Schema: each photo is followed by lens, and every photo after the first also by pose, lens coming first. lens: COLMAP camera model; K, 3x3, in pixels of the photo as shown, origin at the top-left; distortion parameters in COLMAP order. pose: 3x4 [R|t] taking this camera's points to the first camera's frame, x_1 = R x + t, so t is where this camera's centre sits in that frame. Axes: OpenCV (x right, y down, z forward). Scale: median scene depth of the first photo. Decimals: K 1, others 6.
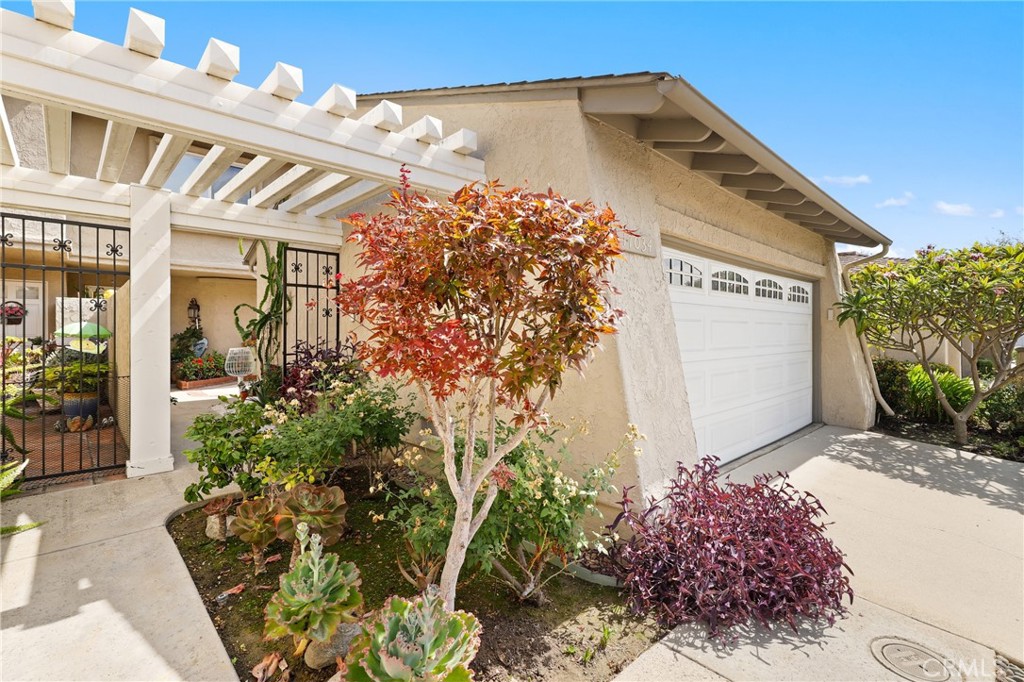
lens RADIAL K [[453.3, 0, 513.9], [0, 453.3, 330.1], [0, 0, 1]] dist [0.000323, -0.000079]
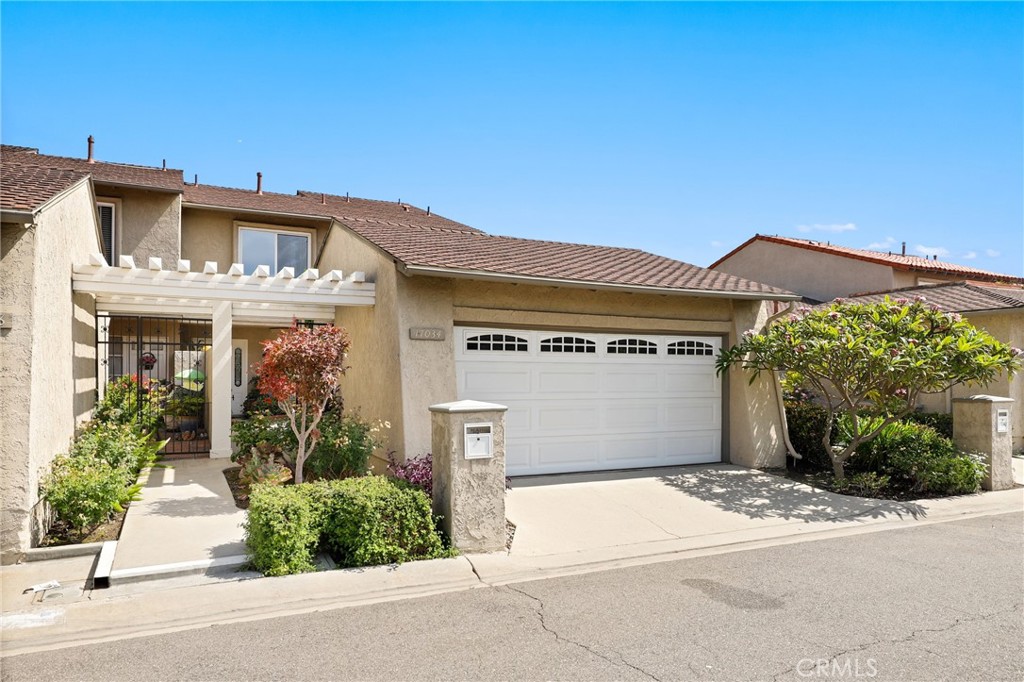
lens RADIAL K [[648.6, 0, 510.2], [0, 648.6, 372.9], [0, 0, 1]] dist [0.000875, 0.000672]
pose [[0.955788, 0.005803, -0.293999, 0.937385], [-0.005339, 0.999983, 0.002380, -0.024022], [0.294007, -0.000705, 0.955803, -1.001204]]
